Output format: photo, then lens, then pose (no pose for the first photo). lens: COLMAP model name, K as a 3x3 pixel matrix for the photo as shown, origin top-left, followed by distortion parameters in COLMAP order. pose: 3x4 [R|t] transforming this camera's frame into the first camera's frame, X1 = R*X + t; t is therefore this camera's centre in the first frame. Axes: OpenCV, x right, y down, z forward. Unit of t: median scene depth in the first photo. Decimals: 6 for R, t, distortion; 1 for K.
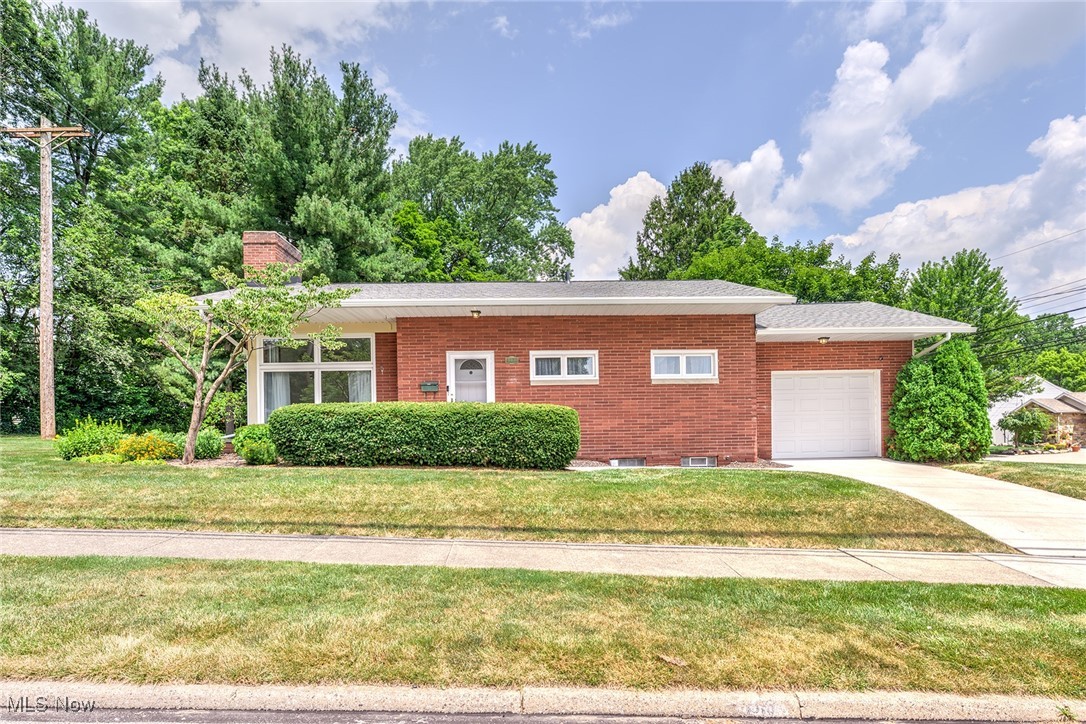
lens RADIAL K [[520.0, 0, 544.0], [0, 520.0, 399.2], [0, 0, 1]] dist [0.001271, -0.000009]
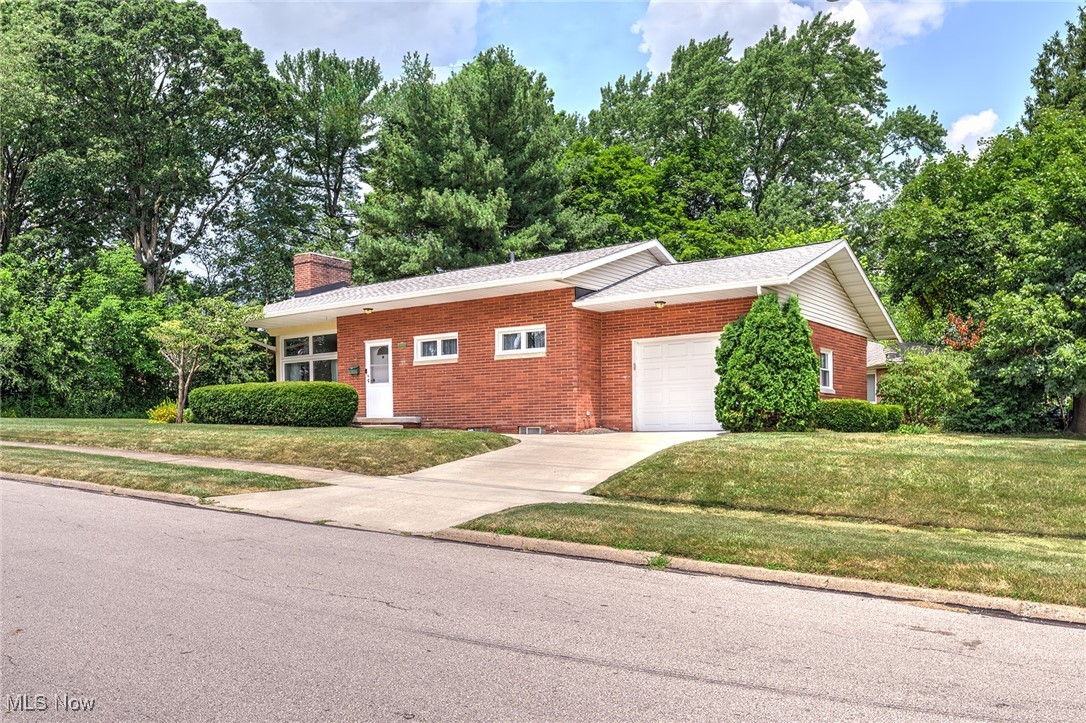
lens RADIAL K [[719.6, 0, 544.5], [0, 719.6, 361.7], [0, 0, 1]] dist [0.020964, 0.000058]
pose [[0.846070, -0.045061, -0.531165, 1.085844], [0.031307, 0.998901, -0.034873, 0.030241], [0.532152, 0.012876, 0.846551, -0.226166]]
